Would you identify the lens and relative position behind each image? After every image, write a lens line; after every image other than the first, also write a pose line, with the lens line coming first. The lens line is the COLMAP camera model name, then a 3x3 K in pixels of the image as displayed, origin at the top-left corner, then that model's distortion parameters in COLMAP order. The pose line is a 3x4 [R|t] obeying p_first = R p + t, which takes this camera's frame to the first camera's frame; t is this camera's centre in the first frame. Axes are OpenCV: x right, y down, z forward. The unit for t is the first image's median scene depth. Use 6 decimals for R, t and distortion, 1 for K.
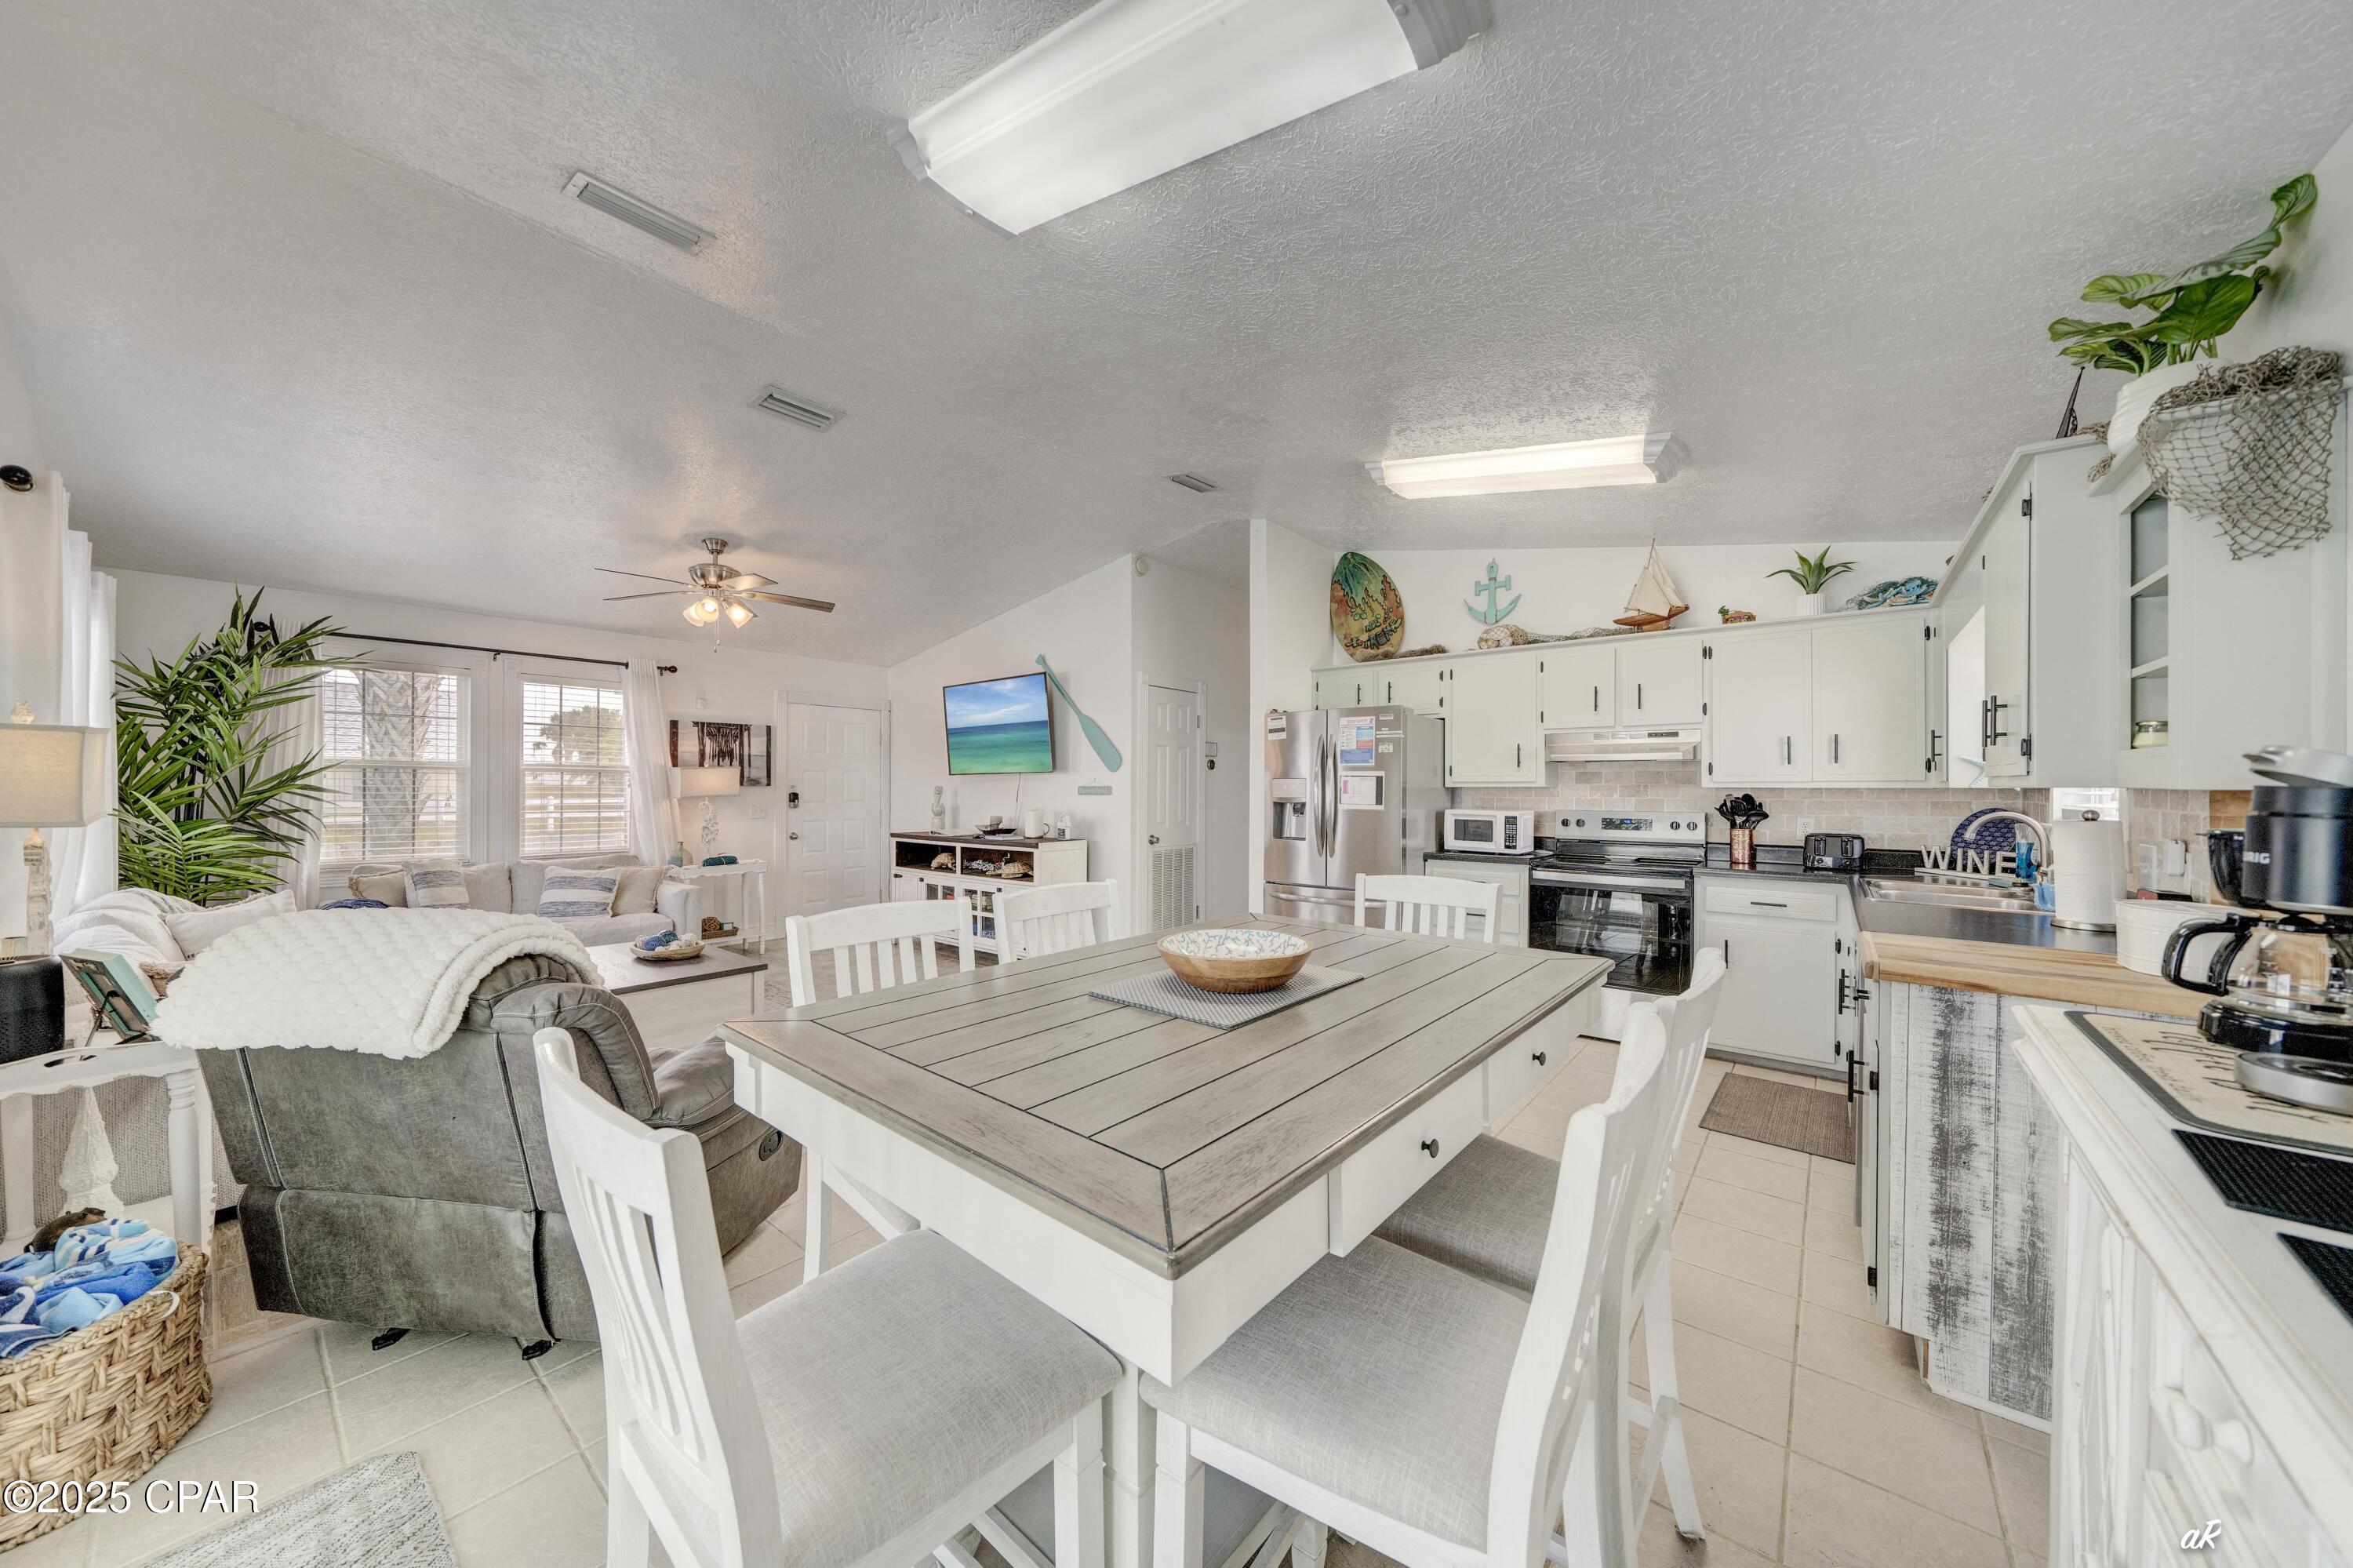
lens RADIAL K [[811.0, 0, 1170.7], [0, 811.0, 790.7], [0, 0, 1]] dist [-0.006487, -0.000136]
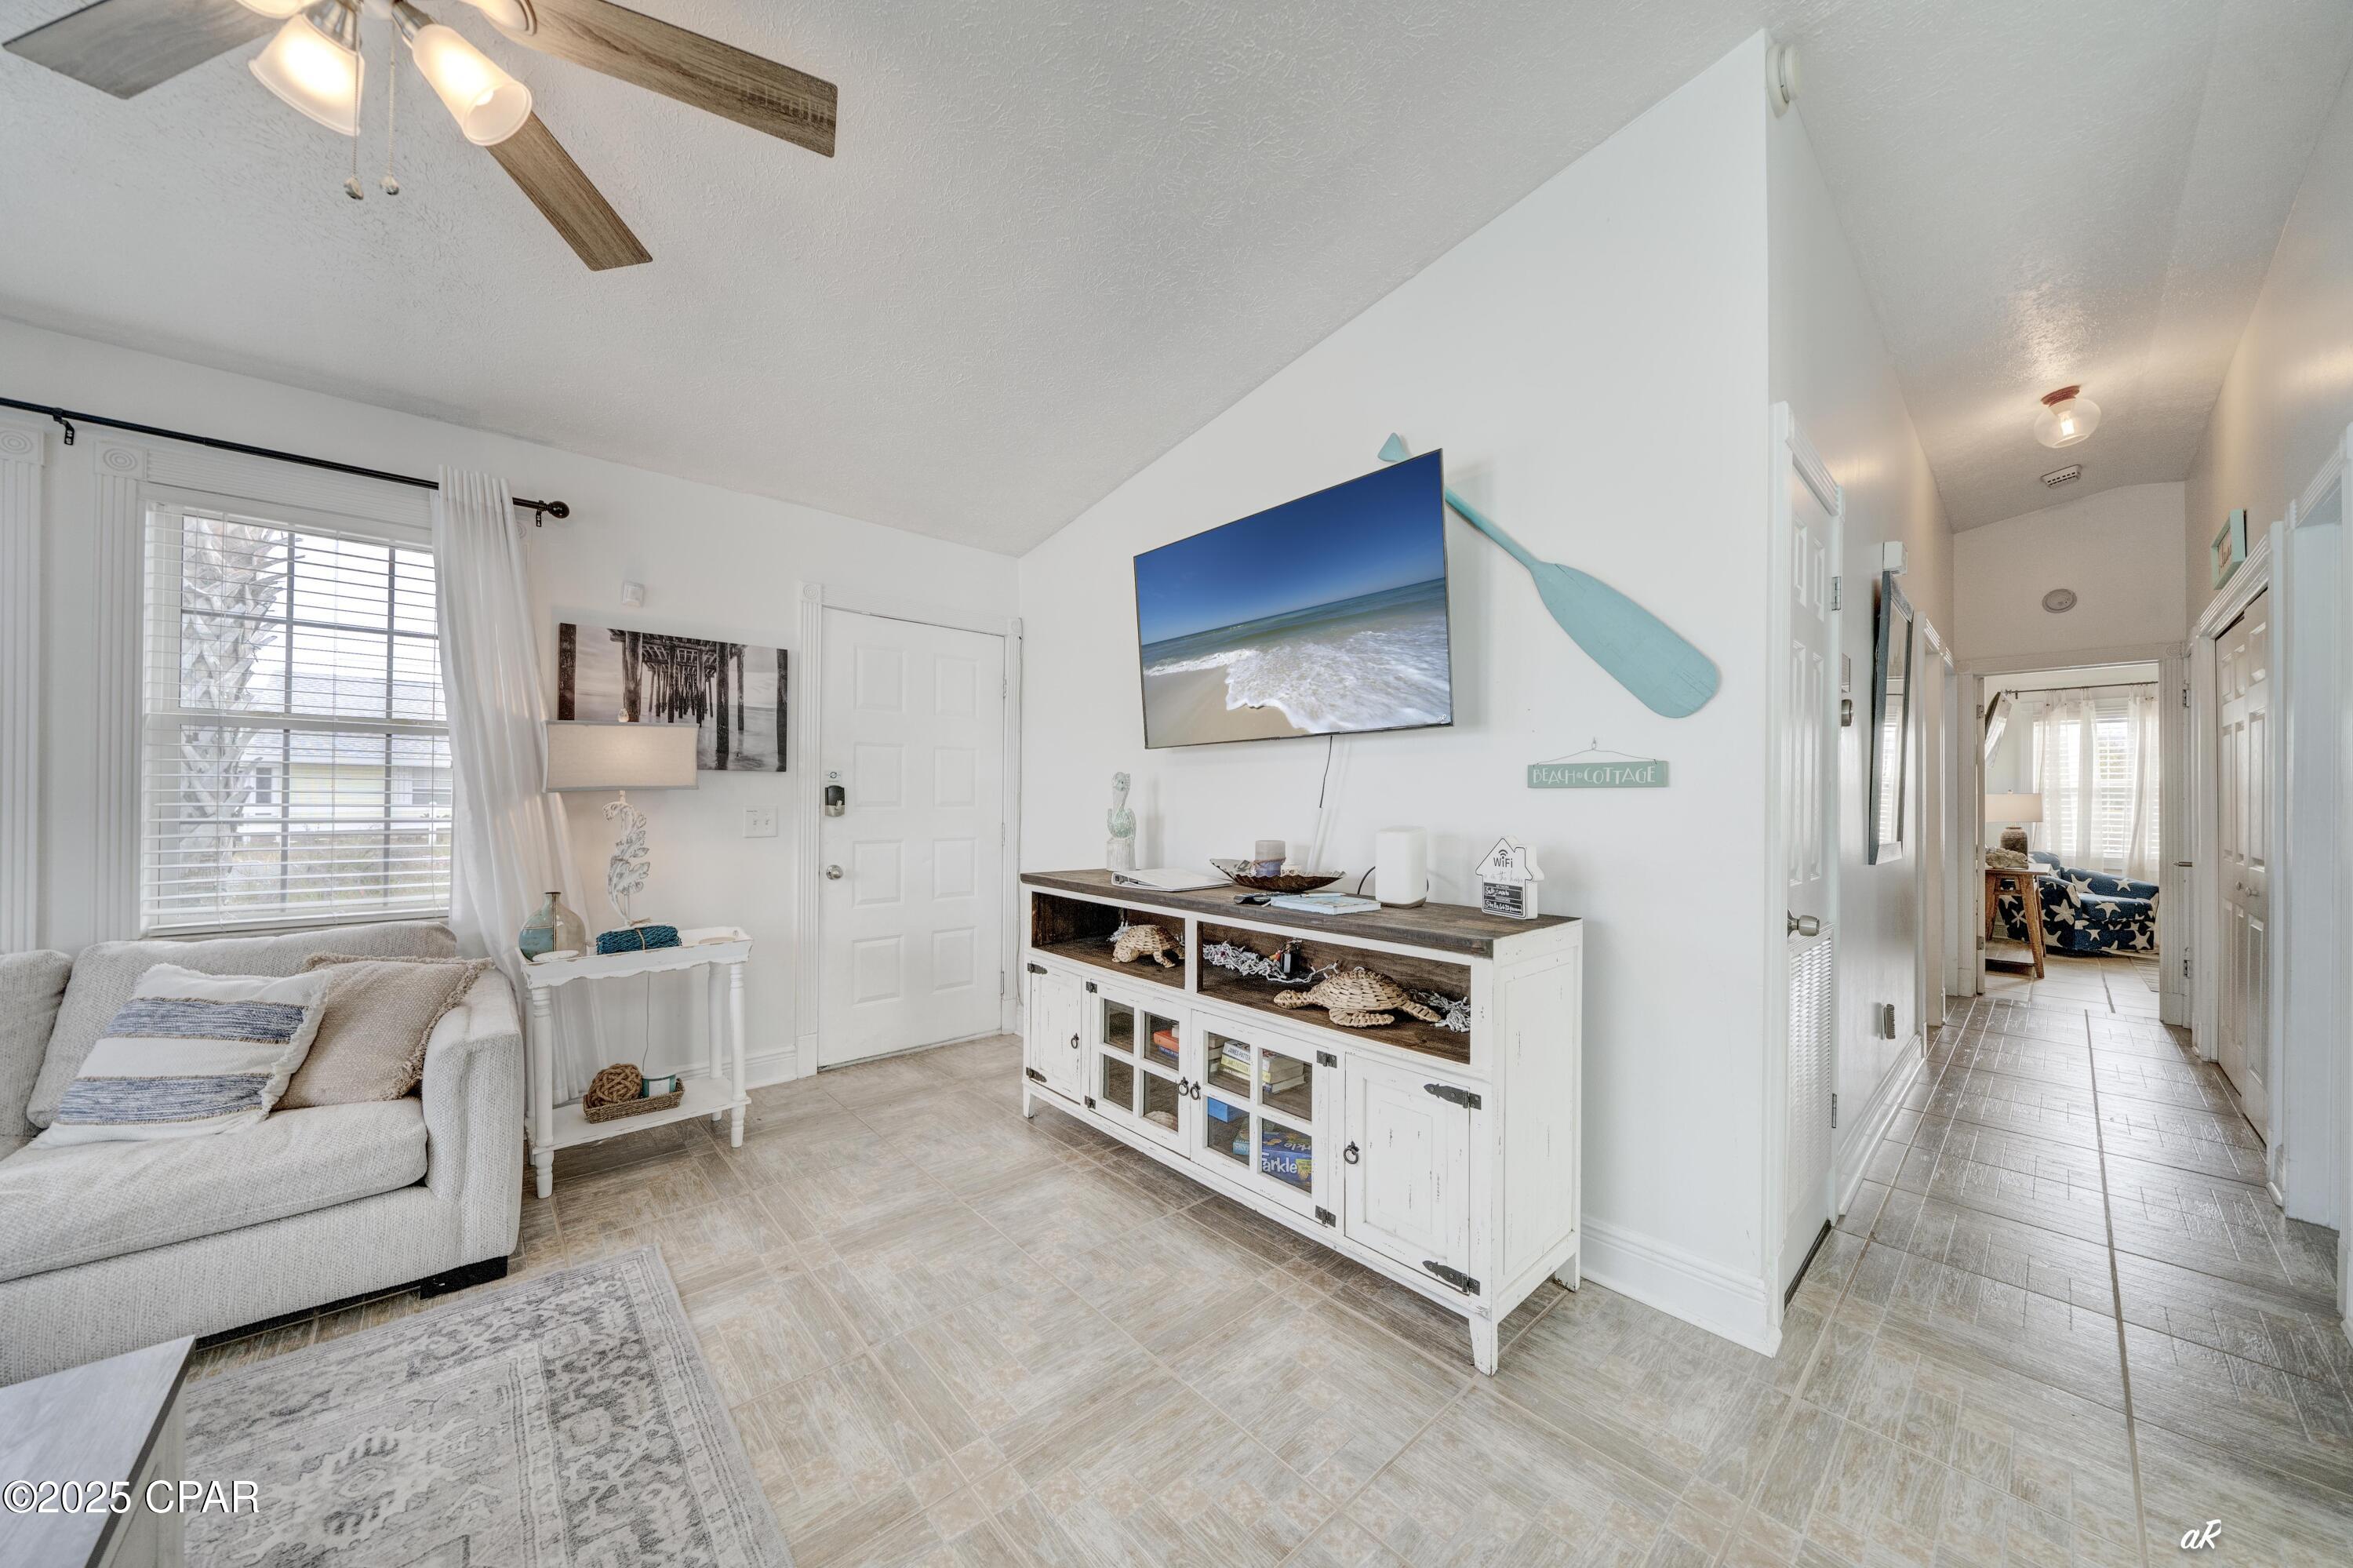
lens RADIAL K [[811.0, 0, 1169.8], [0, 811.0, 800.6], [0, 0, 1]] dist [-0.006487, -0.000136]
pose [[0.989914, 0.007882, -0.141447, -0.264246], [-0.007909, 0.999969, 0.000370, 0.013011], [0.141445, 0.000753, 0.989946, 0.743456]]
